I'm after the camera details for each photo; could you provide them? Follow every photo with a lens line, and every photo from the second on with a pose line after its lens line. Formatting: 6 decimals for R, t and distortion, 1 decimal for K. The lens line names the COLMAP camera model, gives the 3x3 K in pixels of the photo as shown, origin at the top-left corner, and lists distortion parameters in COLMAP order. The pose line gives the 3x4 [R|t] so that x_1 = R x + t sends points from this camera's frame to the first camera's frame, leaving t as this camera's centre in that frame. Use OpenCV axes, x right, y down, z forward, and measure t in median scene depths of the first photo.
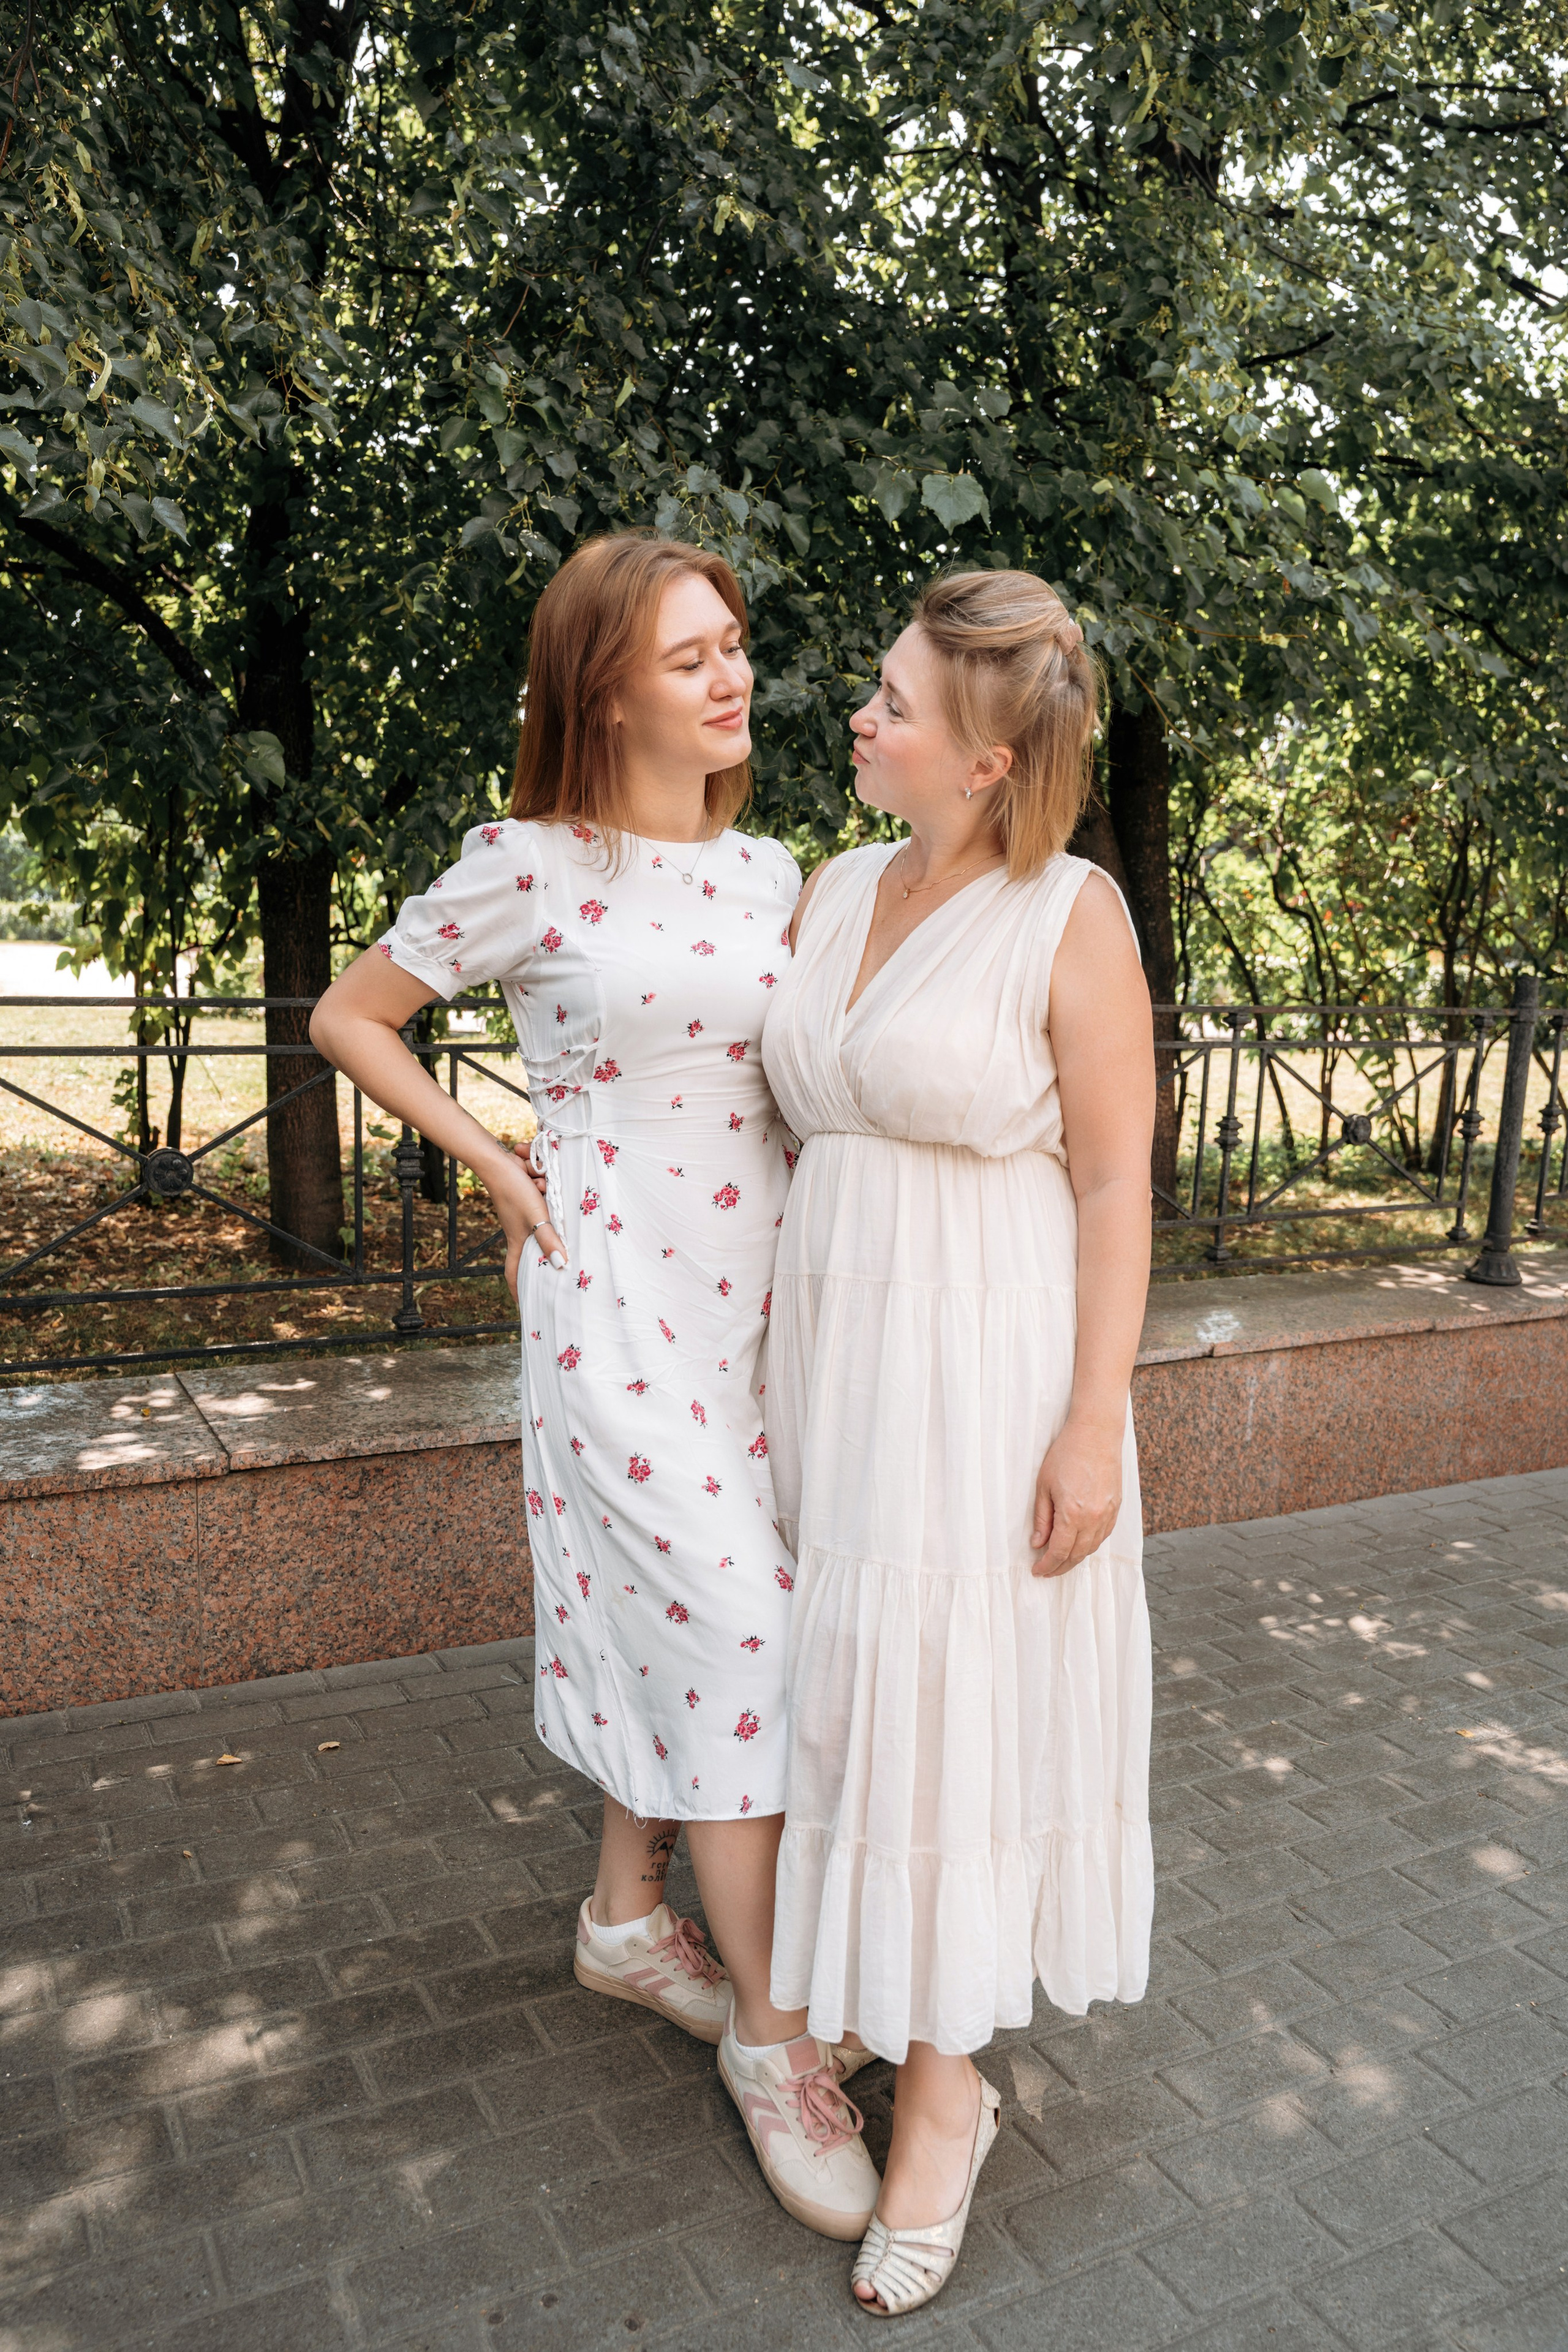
lens RADIAL K [[1775.4, 0, 786.8], [0, 1775.4, 1160.9], [0, 0, 1]] dist [-0.102901, 0.140513]
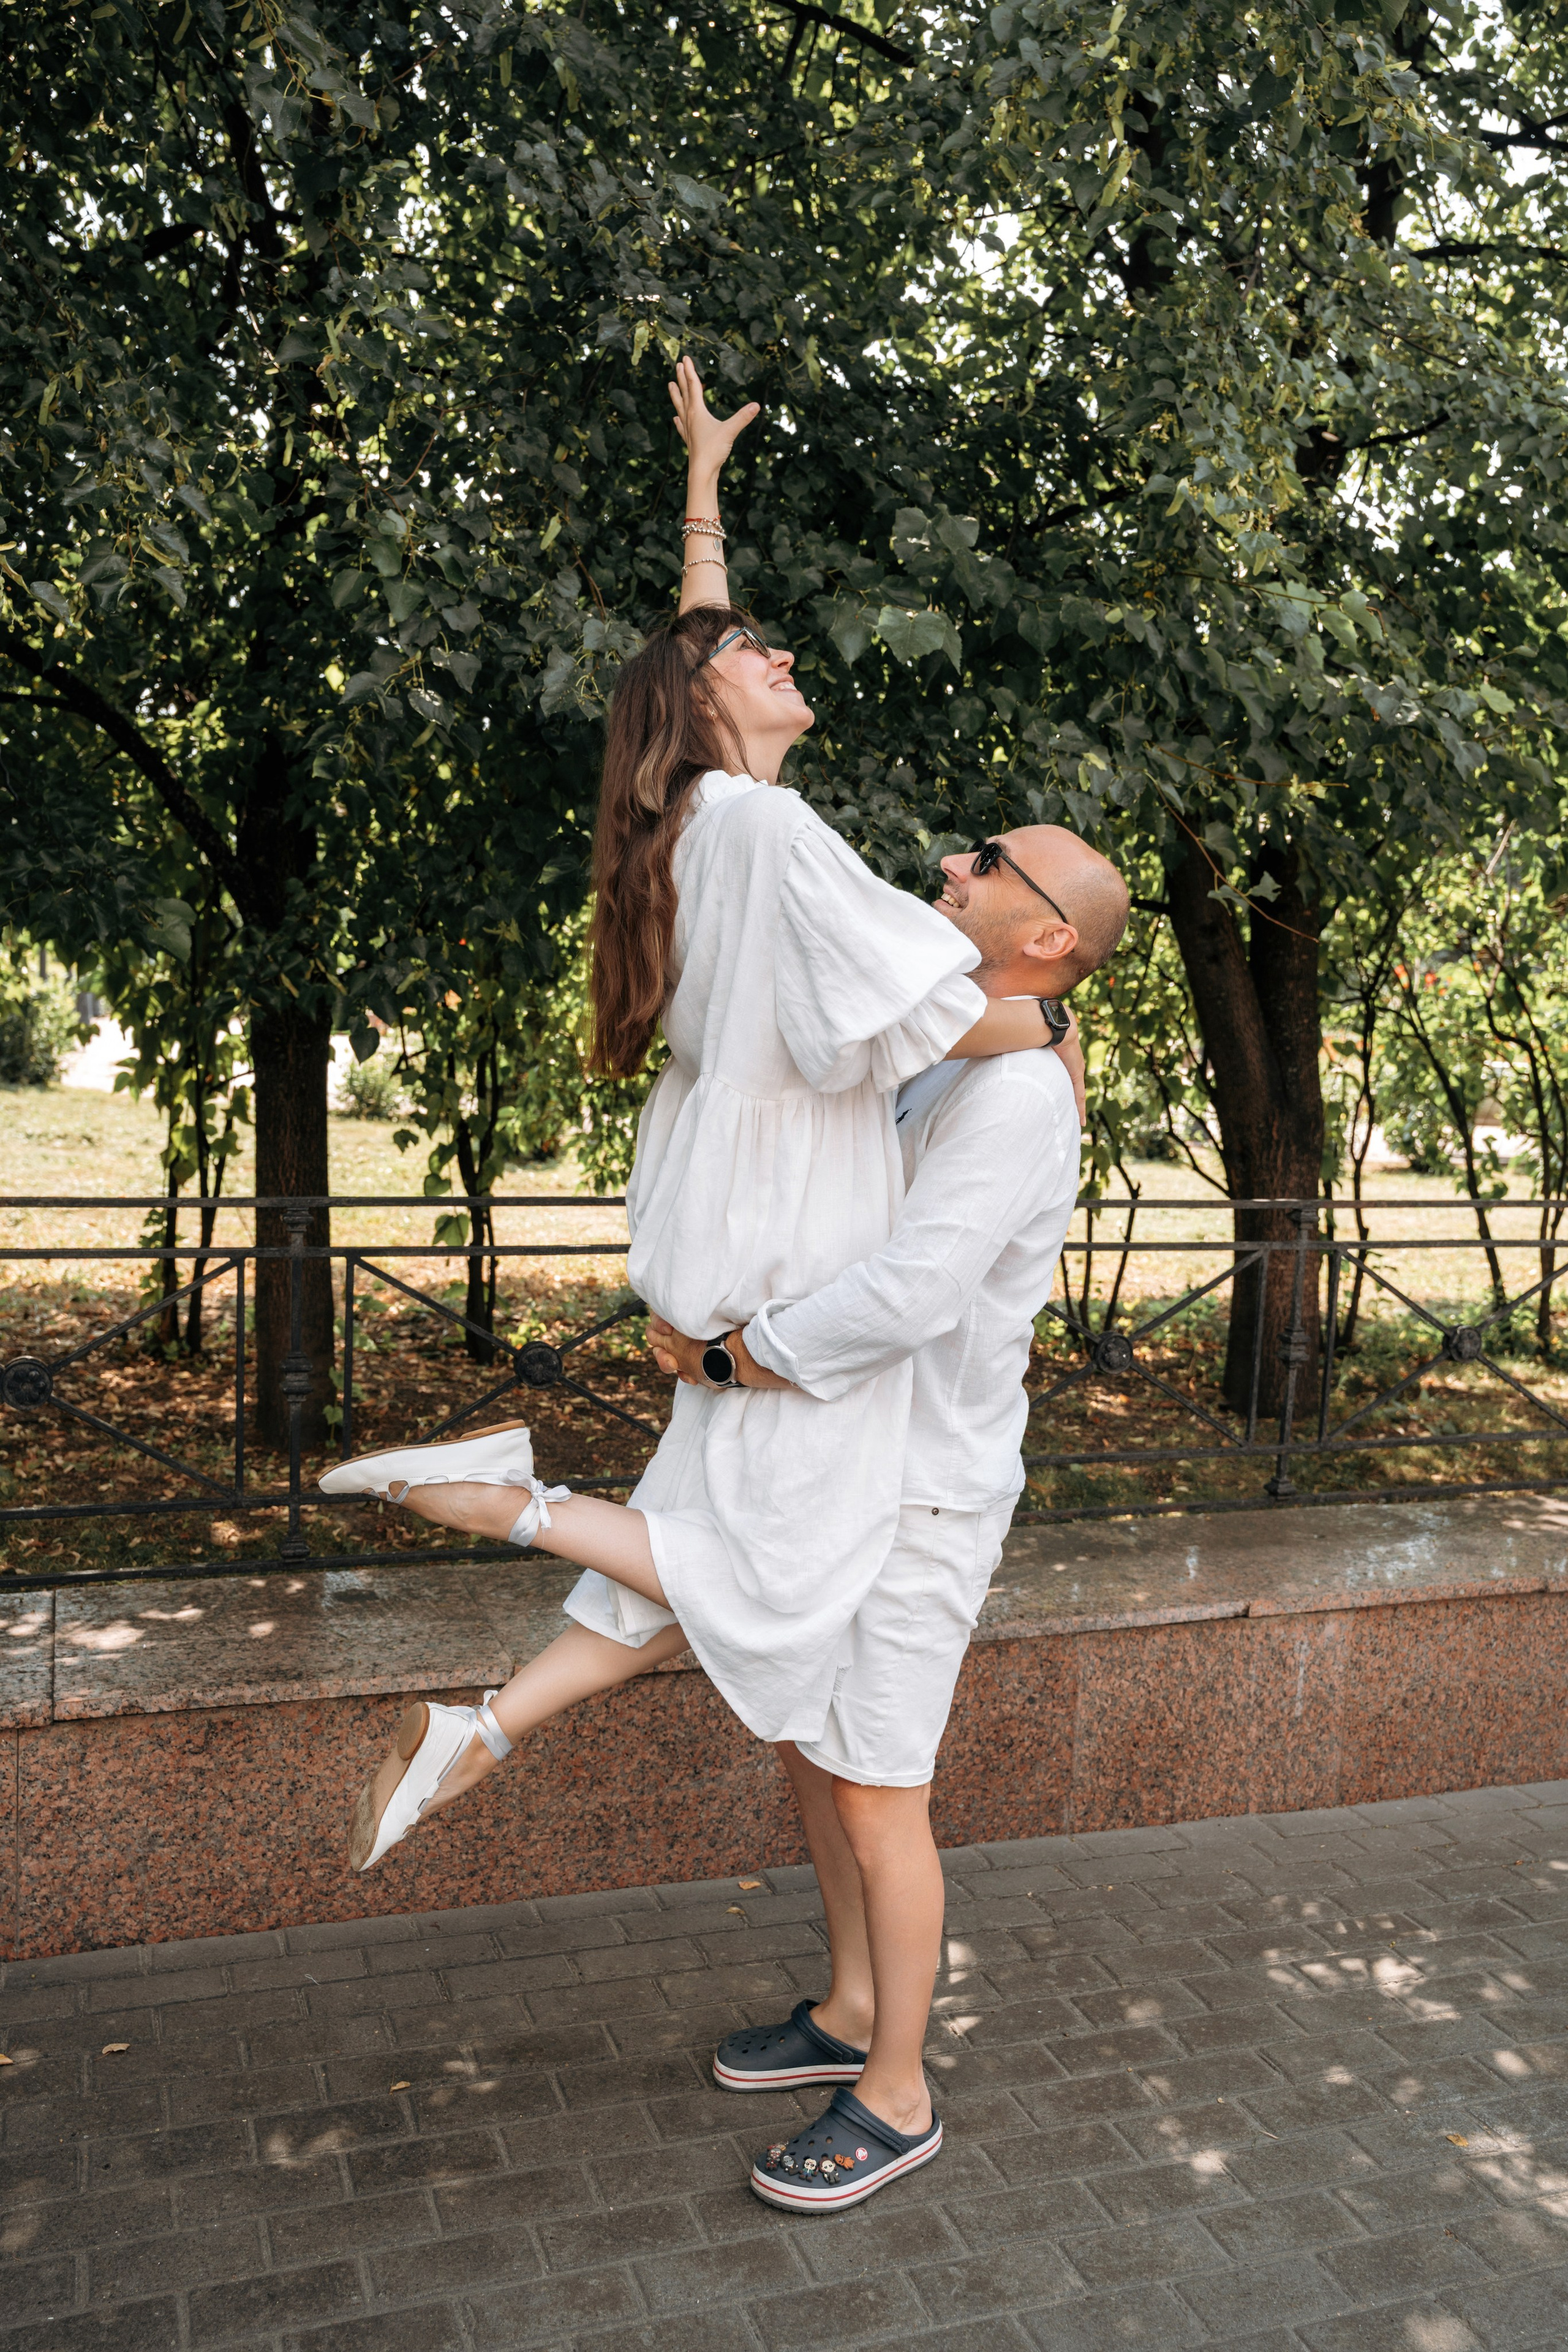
lens RADIAL K [[1964.5, 0, 776.1], [0, 1964.5, 1172.5], [0, 0, 1]] dist [-0.039543, 0.082157]
pose [[0.990461, 0.022910, -0.135877, 0.144106], [-0.028943, 0.998673, -0.042591, -0.058703], [0.134721, 0.046117, 0.989810, 0.023518]]
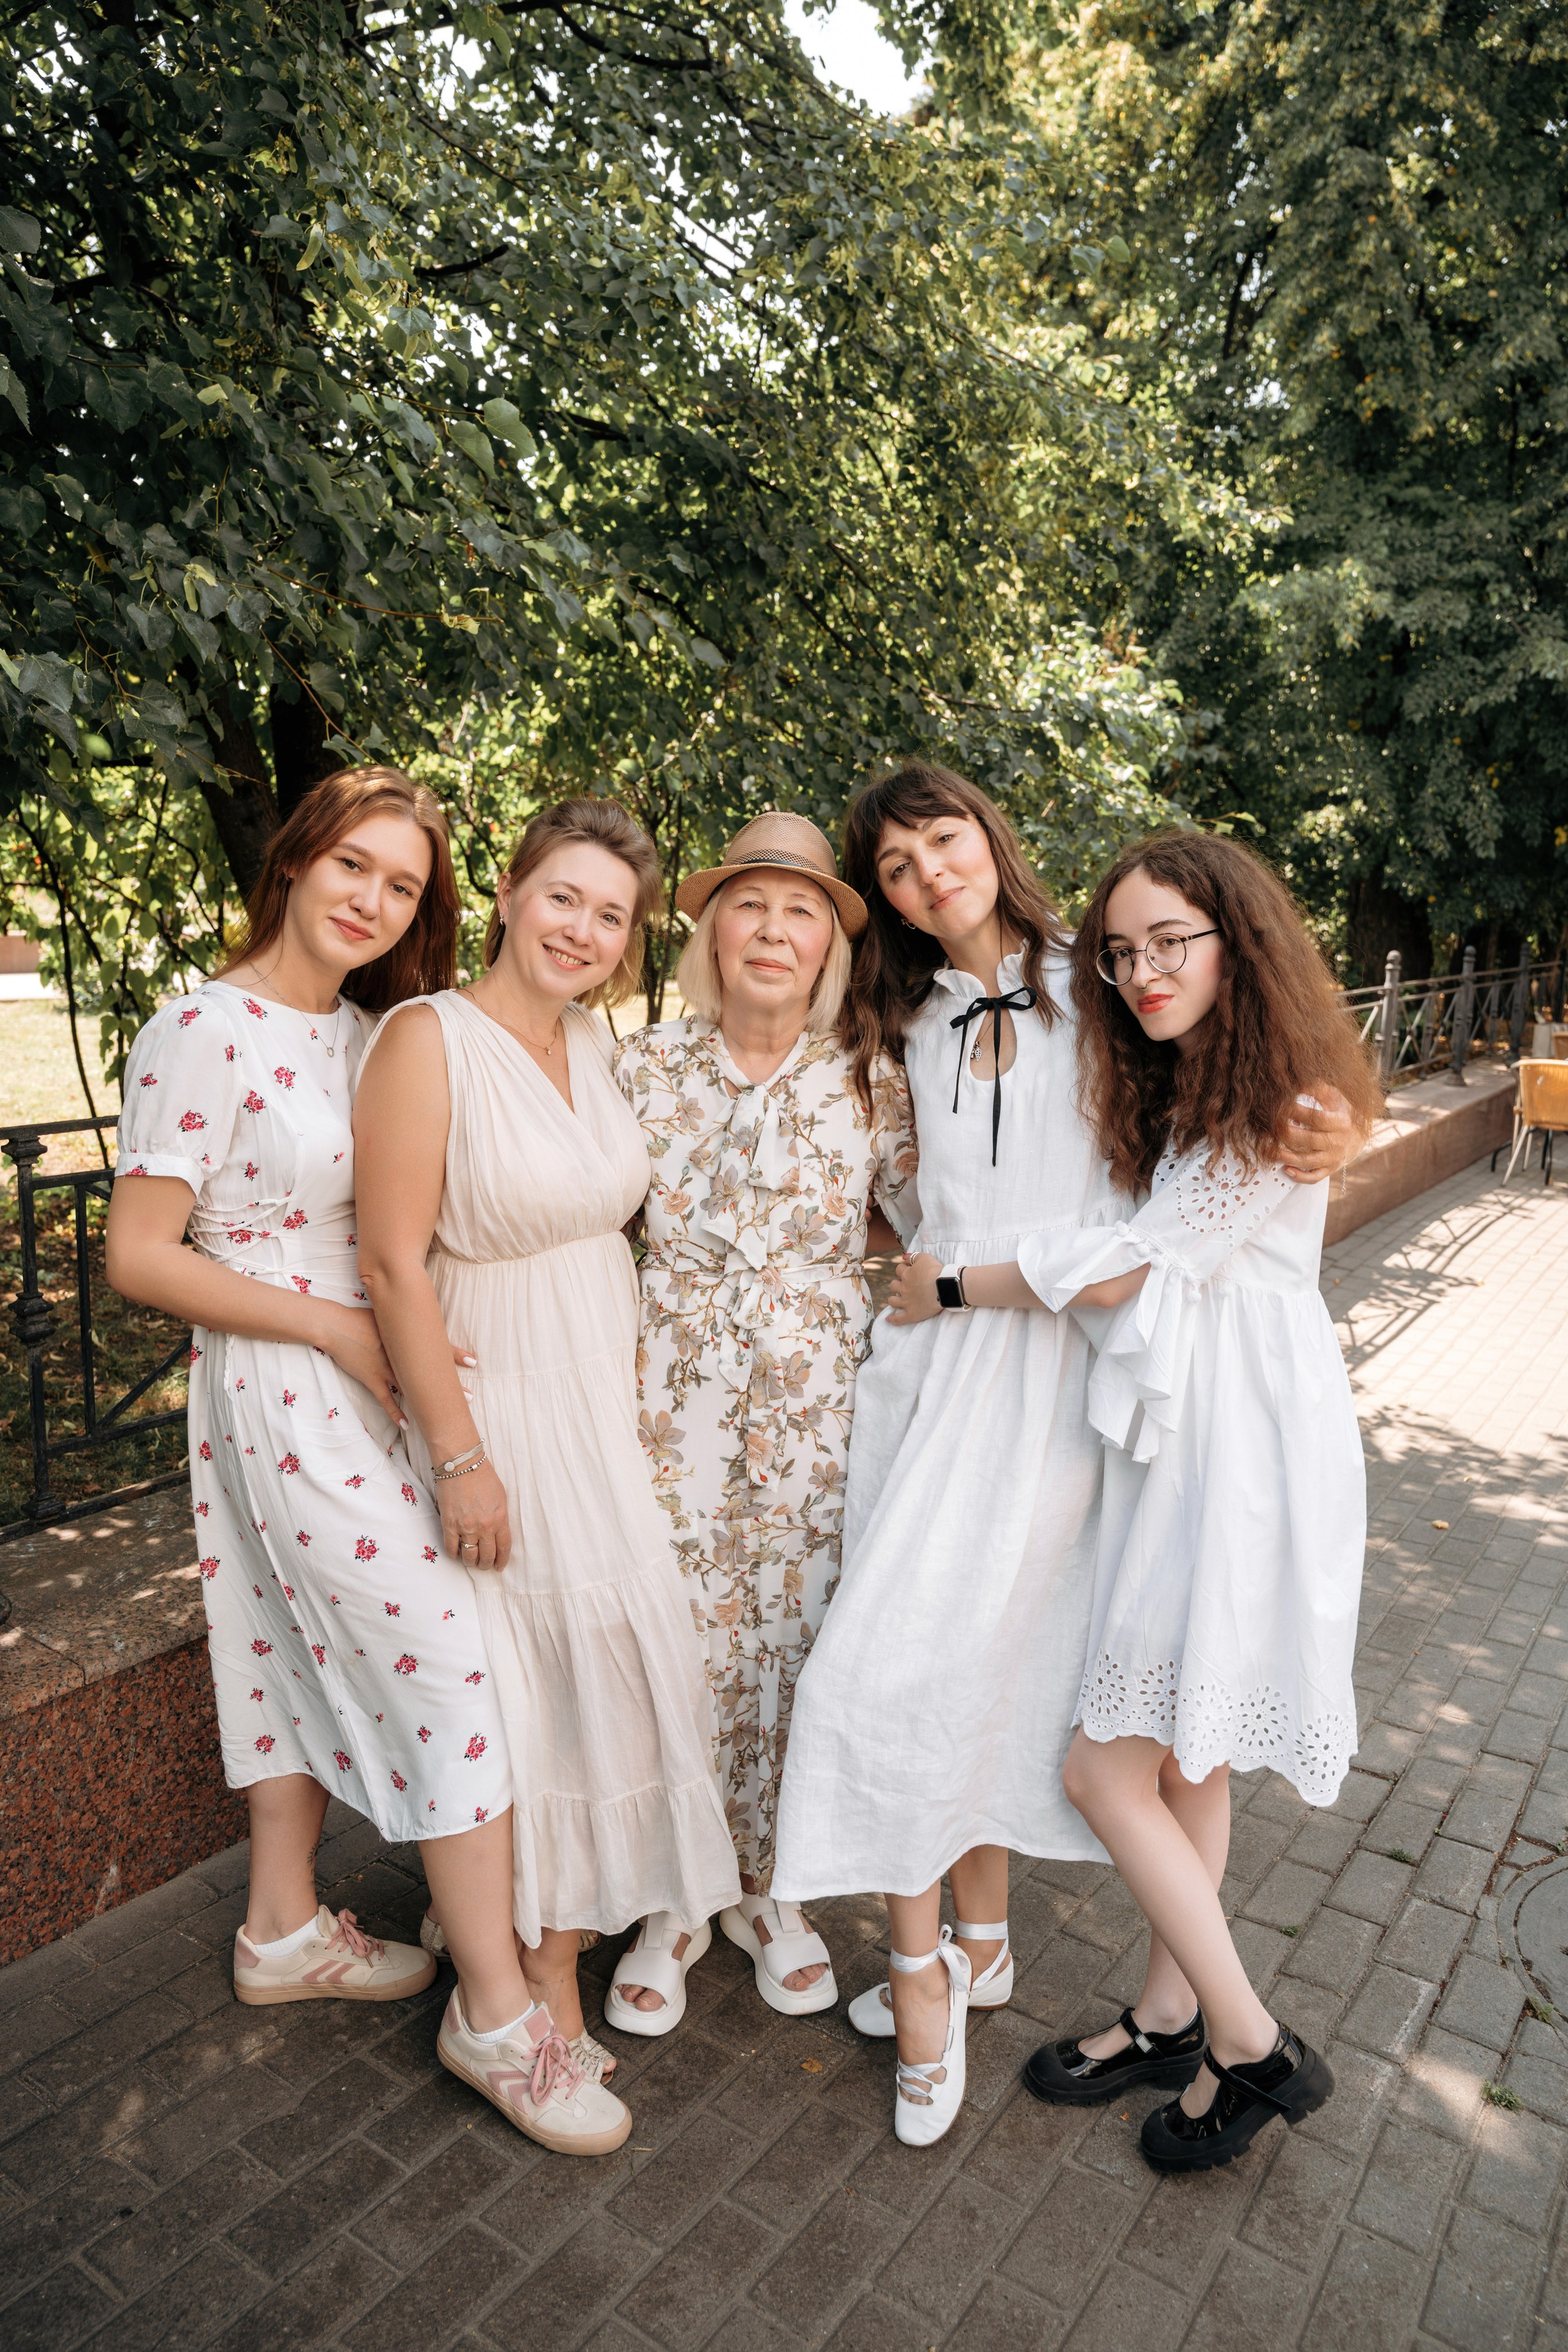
lens RADIAL K [[1639.3, 0, 798.2], [0, 1639.3, 1175.2], [0, 0, 1]] dist [-0.111209, 0.085526]
pose [[0.892742, -0.083662, 0.442734, 0.075634], [0.057748, 0.995752, 0.071719, -0.096839], [-0.446853, -0.038460, 0.893780, 0.288707]]
